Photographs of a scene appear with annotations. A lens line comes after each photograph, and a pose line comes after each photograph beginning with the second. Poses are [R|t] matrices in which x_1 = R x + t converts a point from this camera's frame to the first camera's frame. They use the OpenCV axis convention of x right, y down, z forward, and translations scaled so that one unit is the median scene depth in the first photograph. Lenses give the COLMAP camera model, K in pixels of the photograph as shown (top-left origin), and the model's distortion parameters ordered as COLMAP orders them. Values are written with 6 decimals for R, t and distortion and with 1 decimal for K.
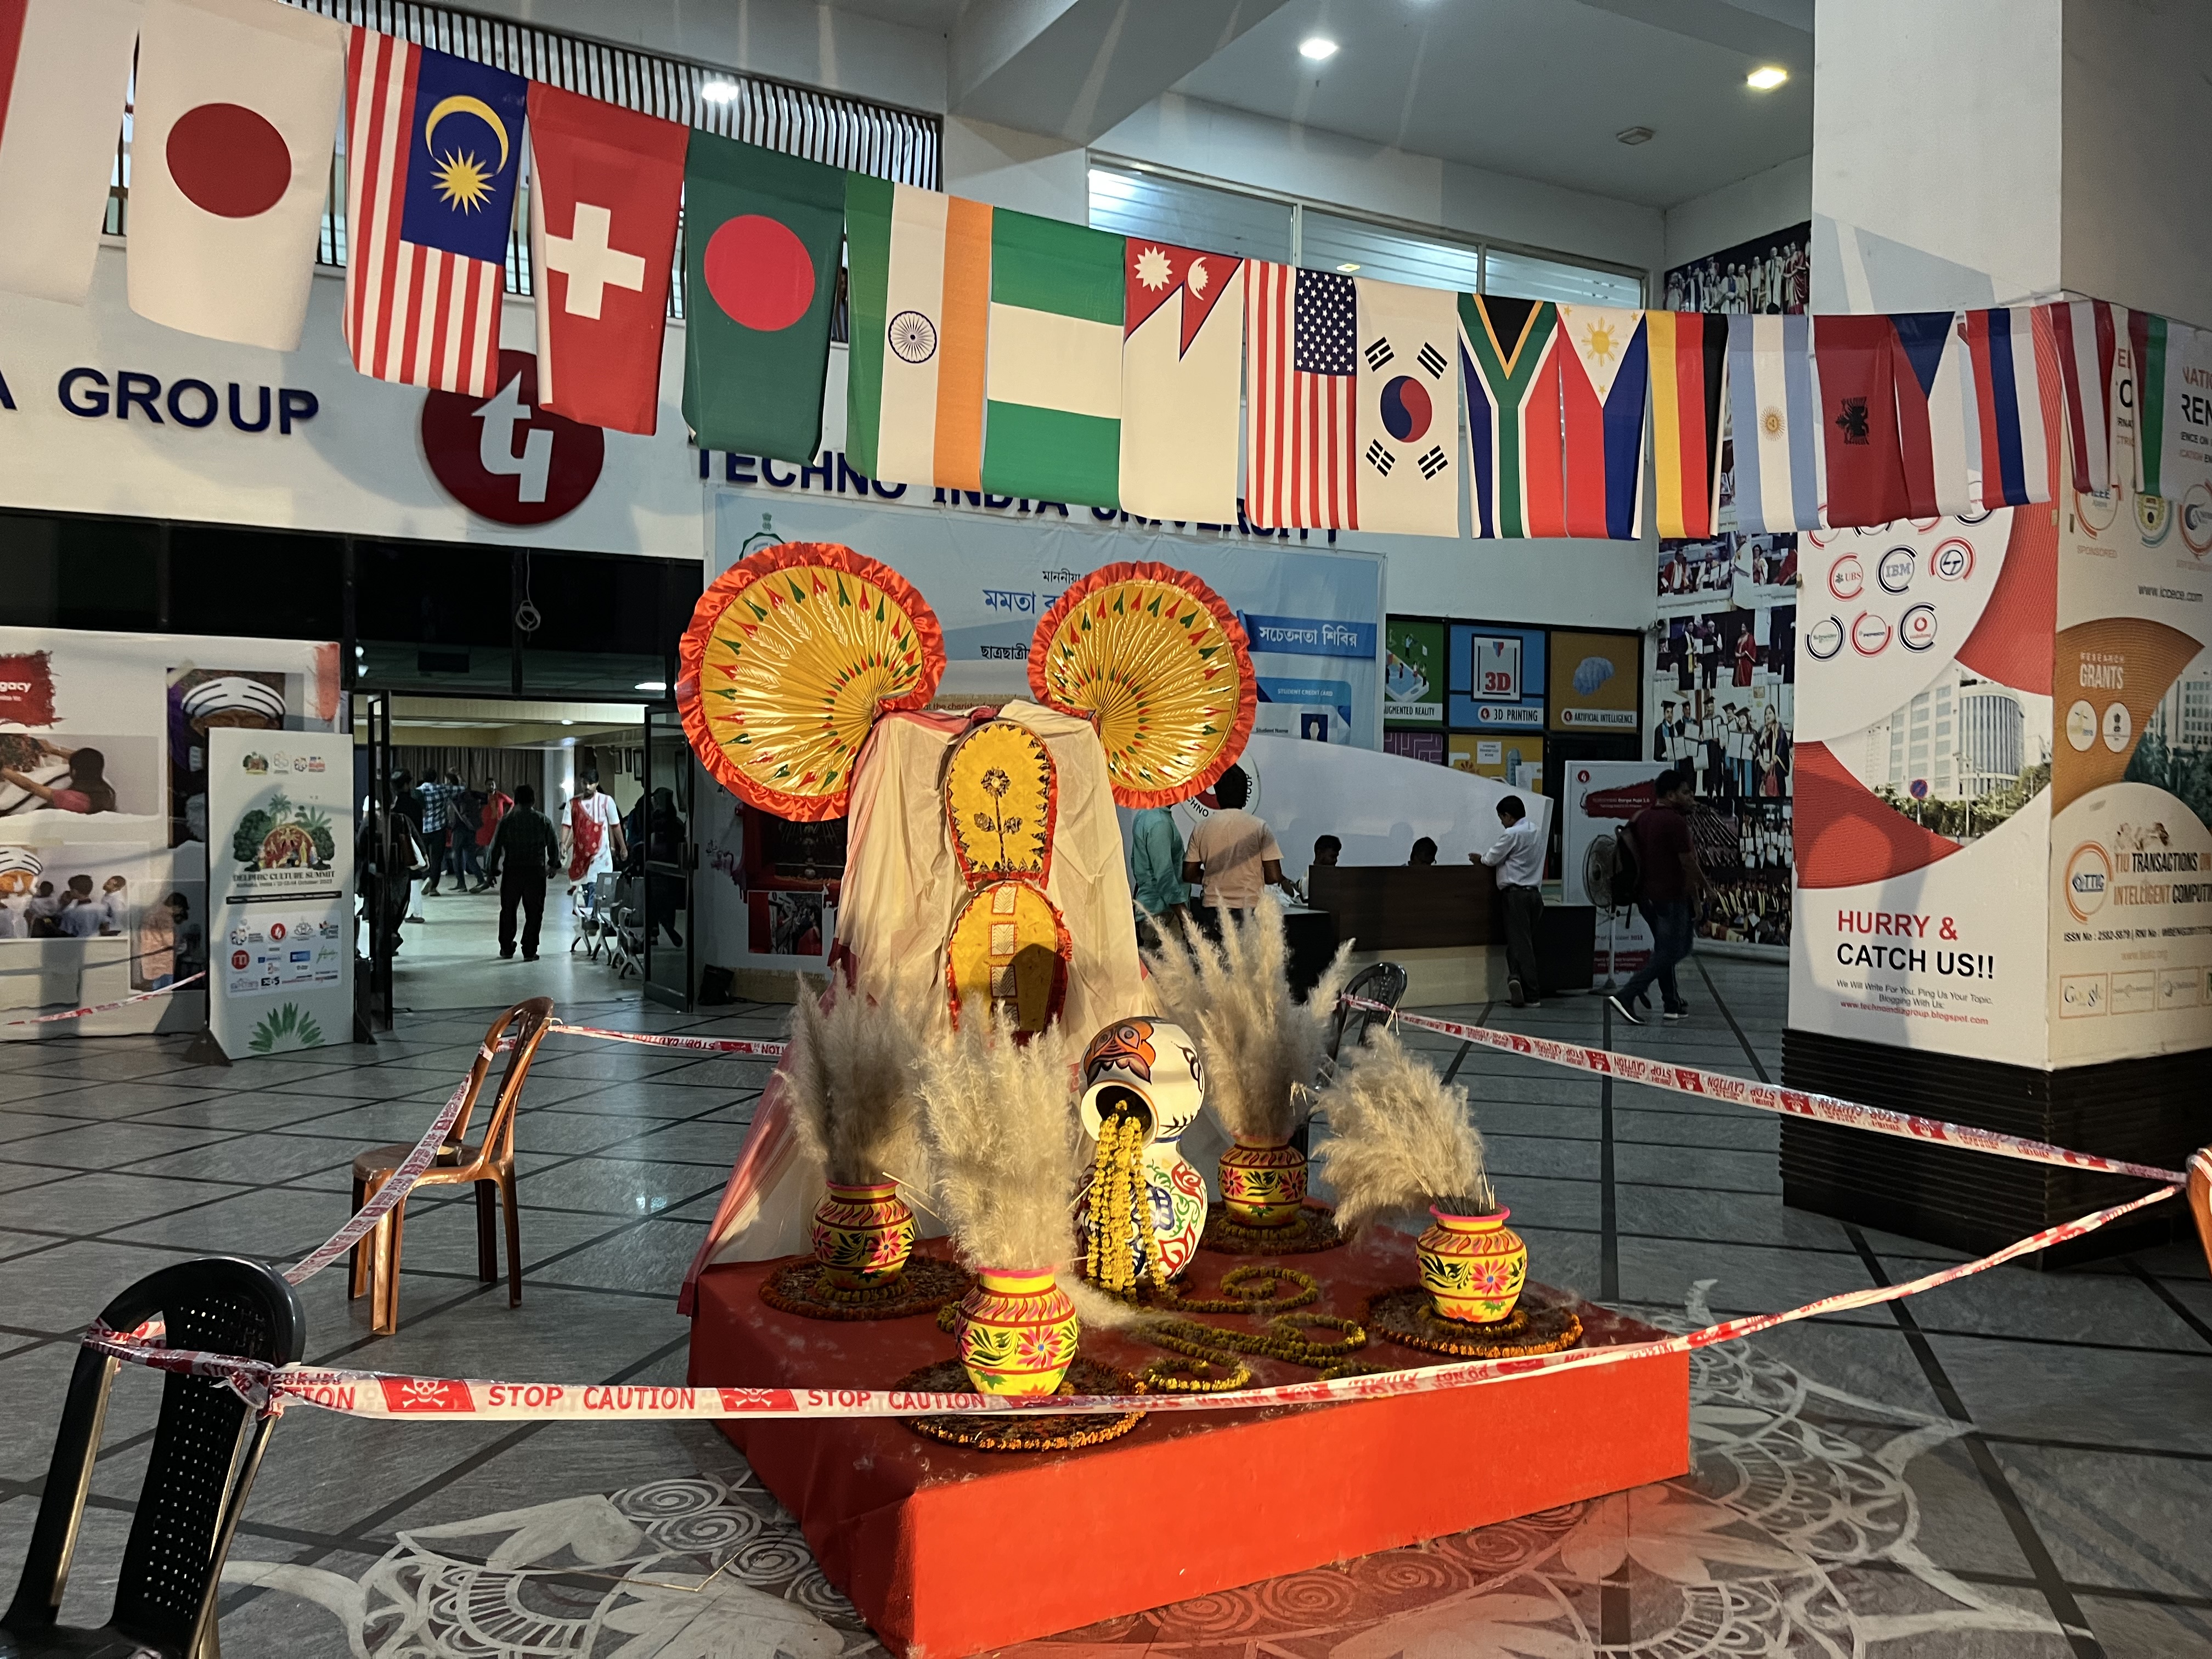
lens RADIAL K [[1707.0, 0, 1106.0], [0, 1707.0, 829.5], [0, 0, 1]] dist [0.076957, -0.107232]
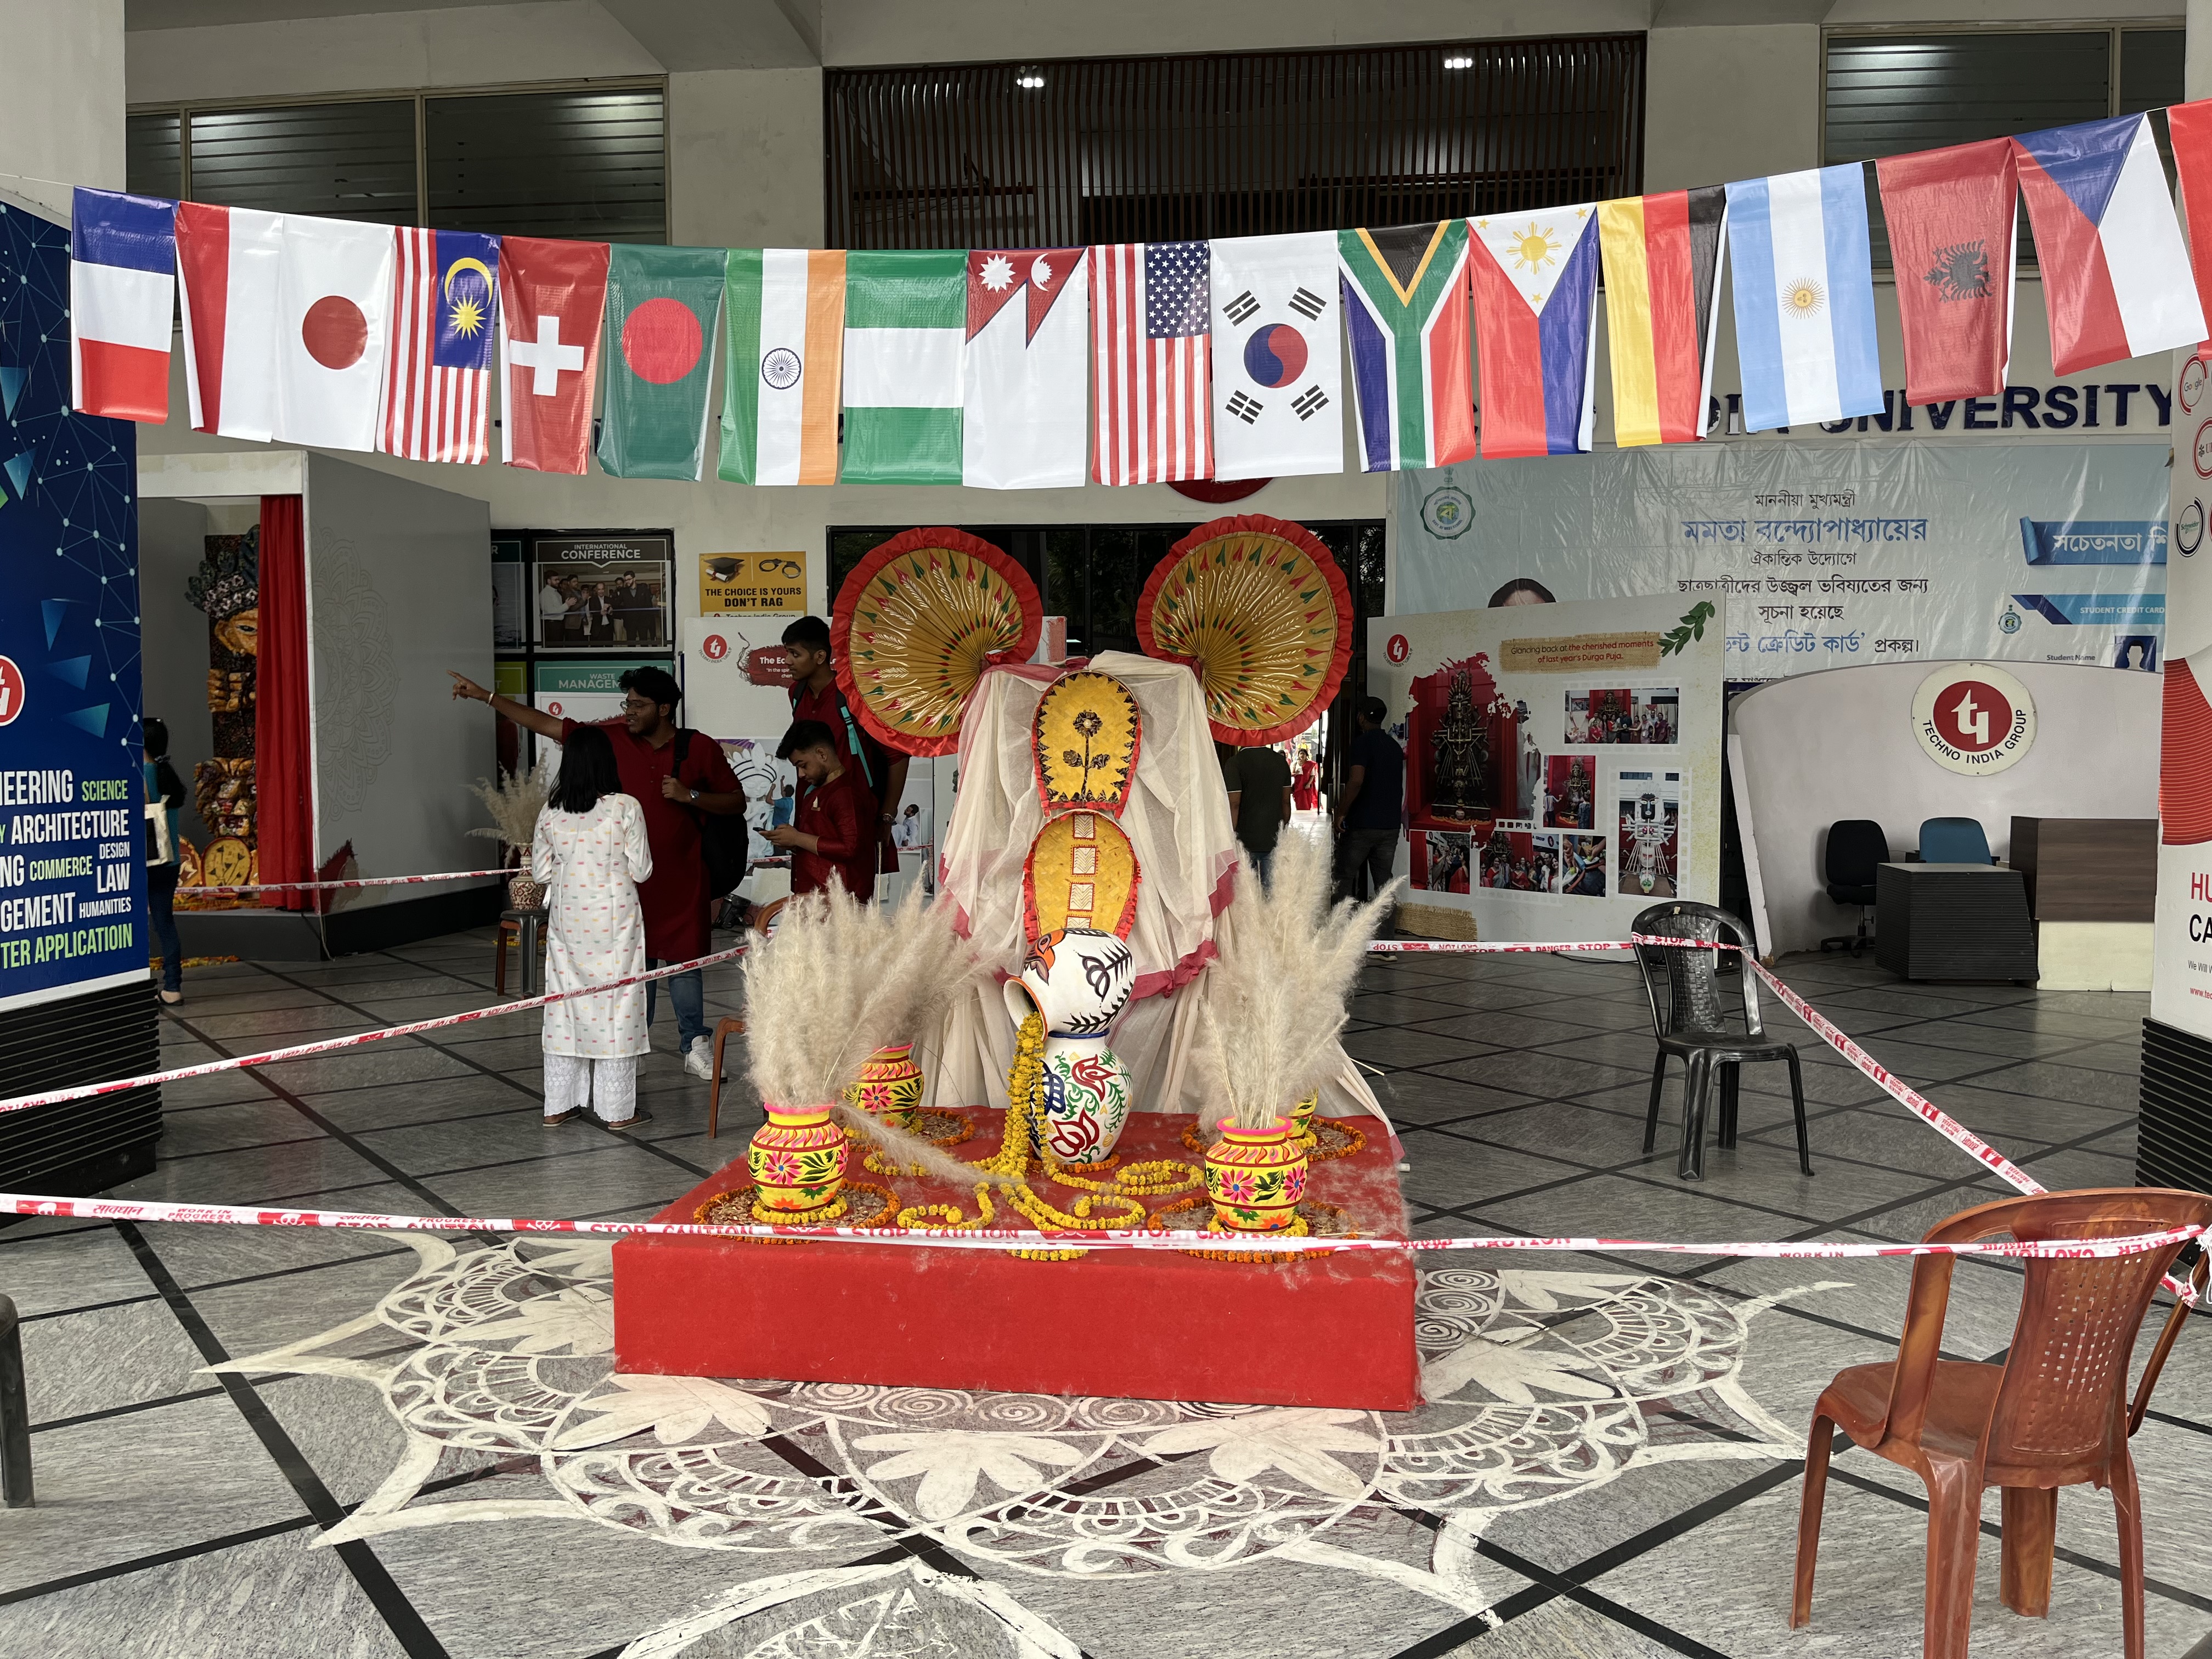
lens RADIAL K [[1707.0, 0, 1106.0], [0, 1707.0, 829.5], [0, 0, 1]] dist [0.076957, -0.107232]
pose [[0.805638, 0.023554, -0.591939, 0.722731], [-0.005823, 0.999476, 0.031845, 0.007954], [0.592379, -0.022208, 0.805353, 0.101926]]
